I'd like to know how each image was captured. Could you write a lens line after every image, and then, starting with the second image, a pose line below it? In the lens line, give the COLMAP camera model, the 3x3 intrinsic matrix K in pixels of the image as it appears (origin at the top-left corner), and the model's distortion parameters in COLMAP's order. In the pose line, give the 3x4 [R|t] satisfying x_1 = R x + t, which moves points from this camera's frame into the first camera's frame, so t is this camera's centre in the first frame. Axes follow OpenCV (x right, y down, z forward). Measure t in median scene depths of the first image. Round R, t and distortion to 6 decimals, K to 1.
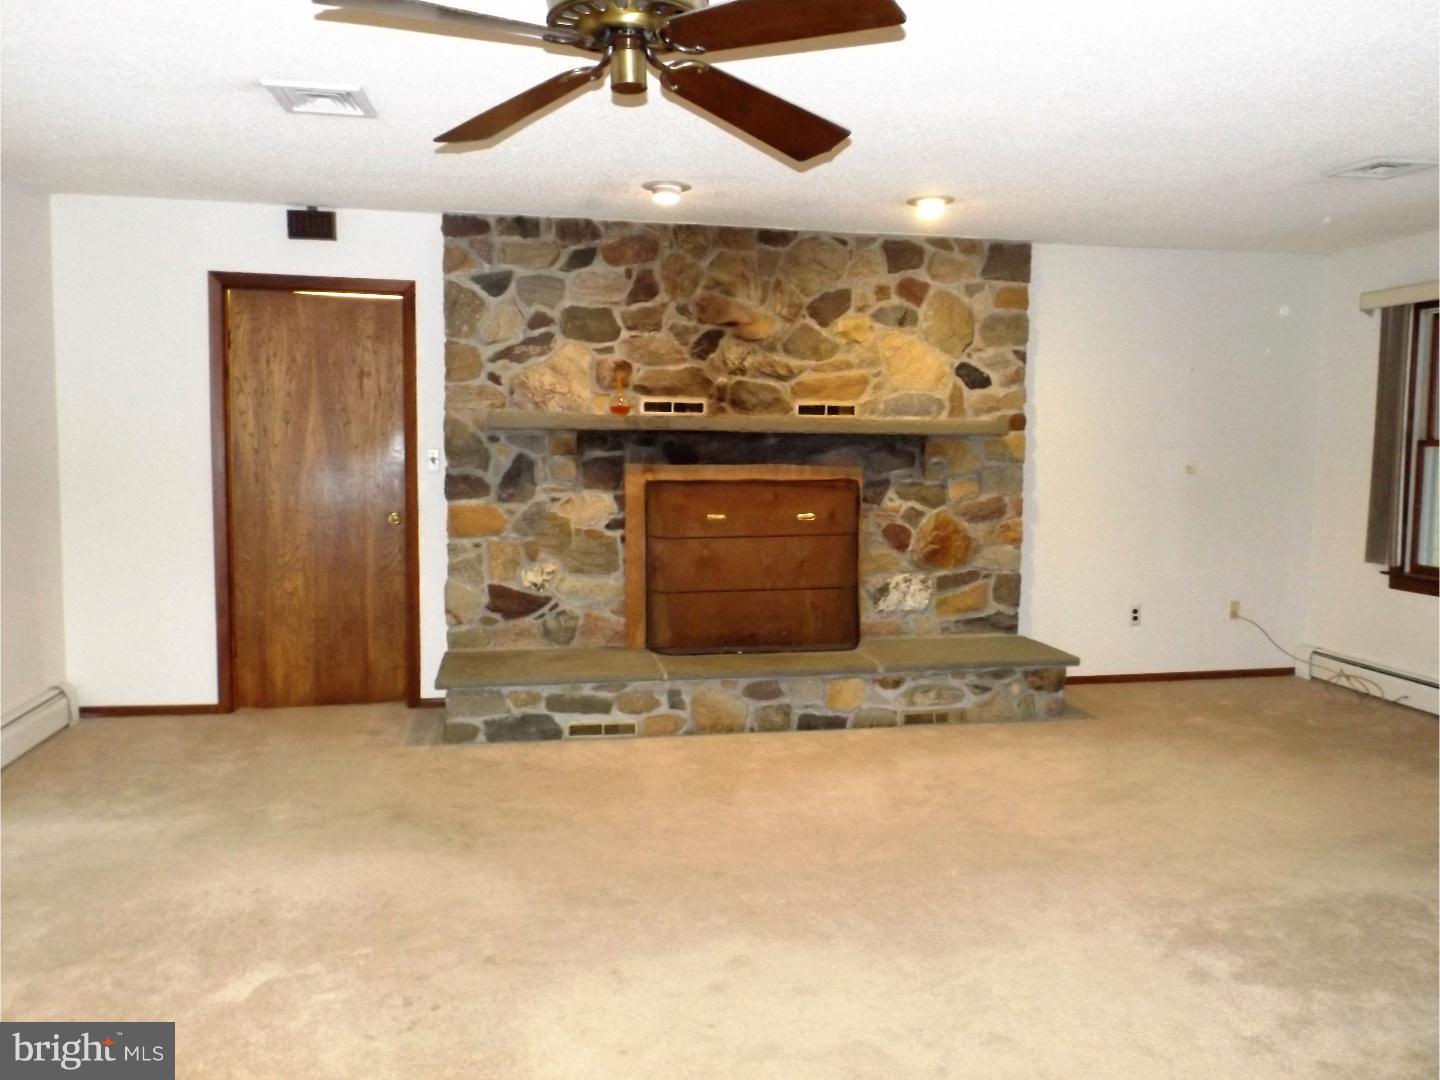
lens RADIAL K [[1062.1, 0, 692.3], [0, 1062.1, 535.4], [0, 0, 1]] dist [0.022115, -0.040077]
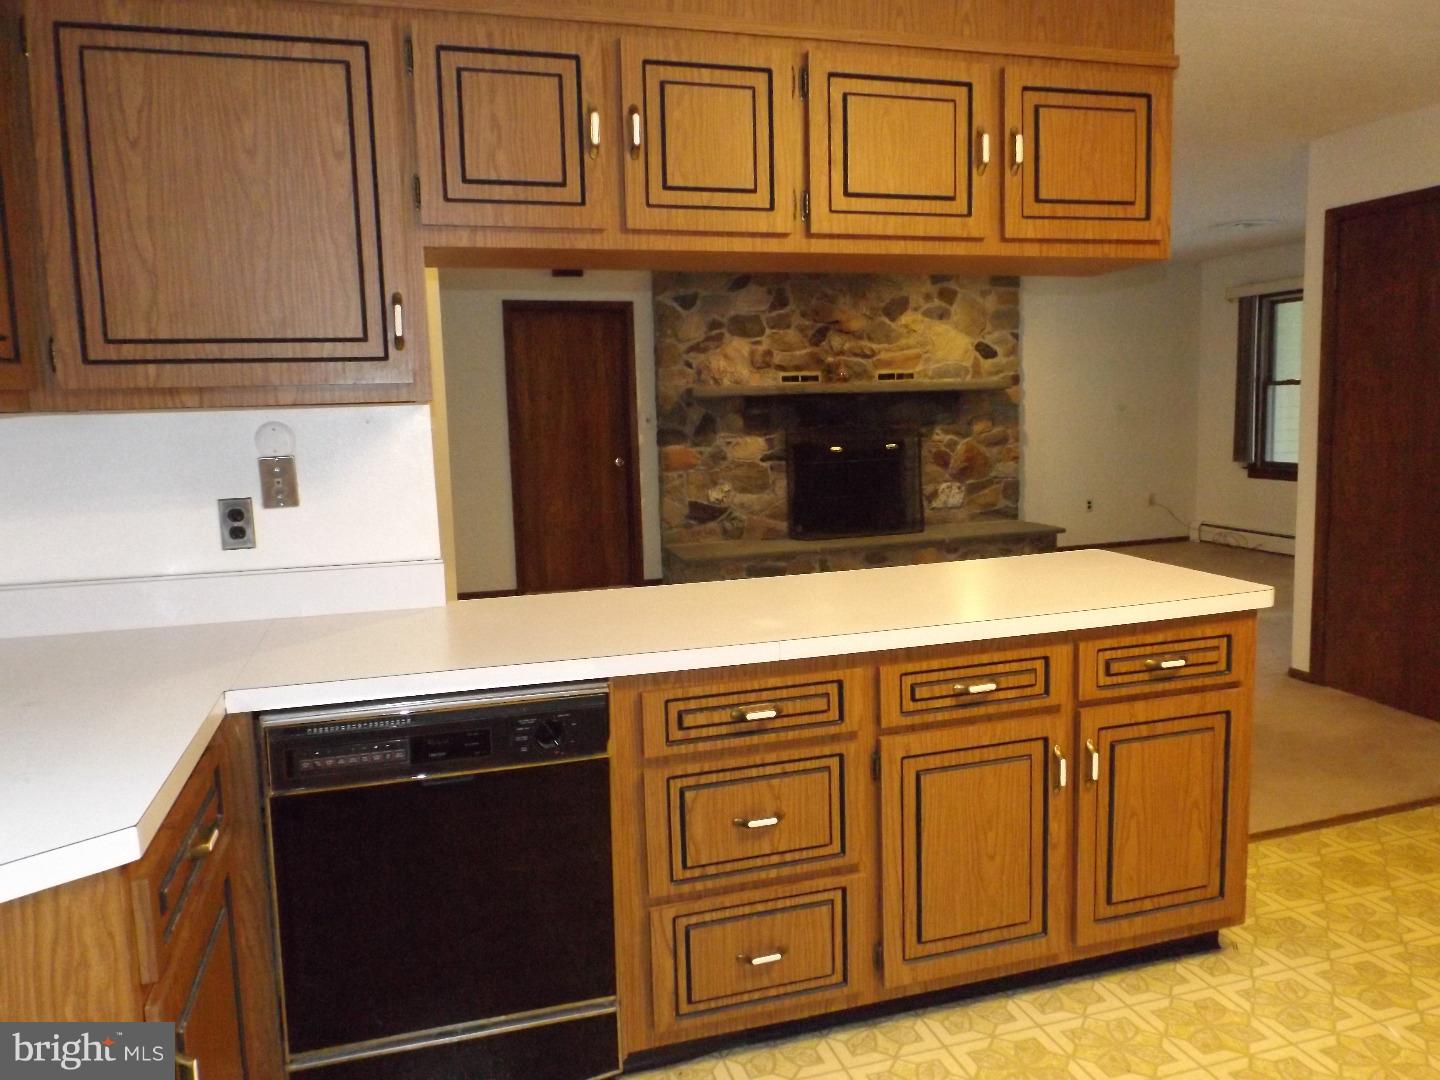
lens RADIAL K [[1045.0, 0, 712.2], [0, 1045.0, 533.5], [0, 0, 1]] dist [0.017827, -0.035390]
pose [[0.992896, -0.053927, 0.106066, -0.312739], [0.050112, 0.998008, 0.038314, 0.035997], [-0.107921, -0.032727, 0.993621, -0.474811]]
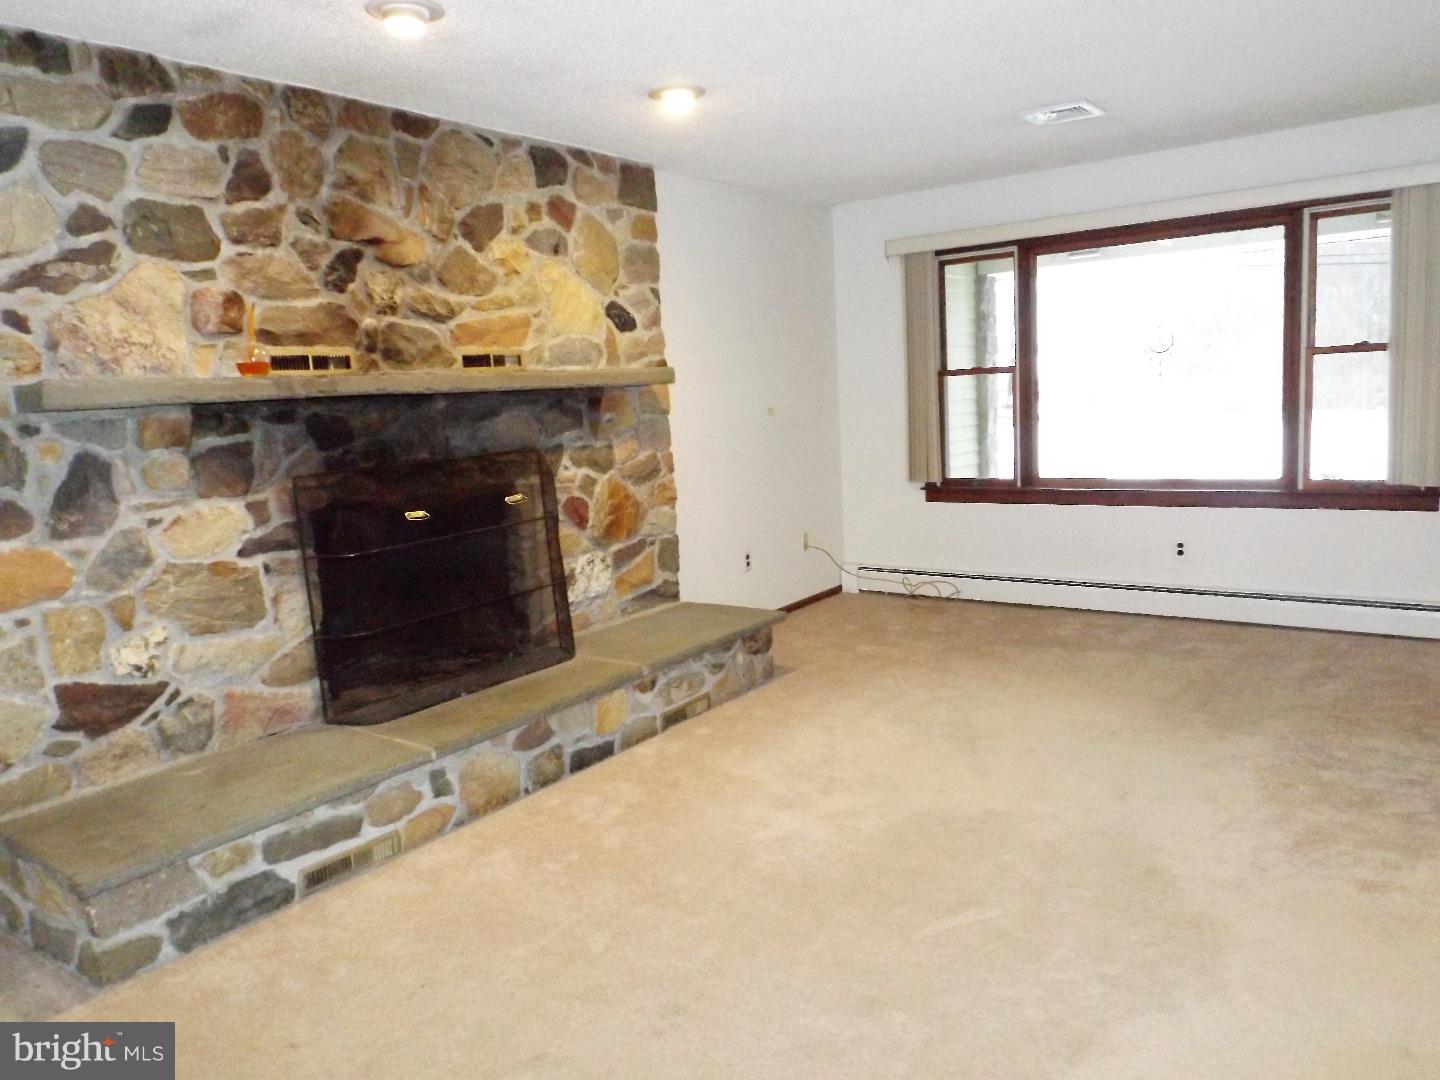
lens RADIAL K [[1035.4, 0, 702.7], [0, 1035.4, 533.2], [0, 0, 1]] dist [0.014856, -0.036010]
pose [[0.734911, -0.143770, 0.662749, -0.287252], [0.125236, 0.989233, 0.075722, -0.032636], [-0.666500, 0.027351, 0.745003, 0.348994]]
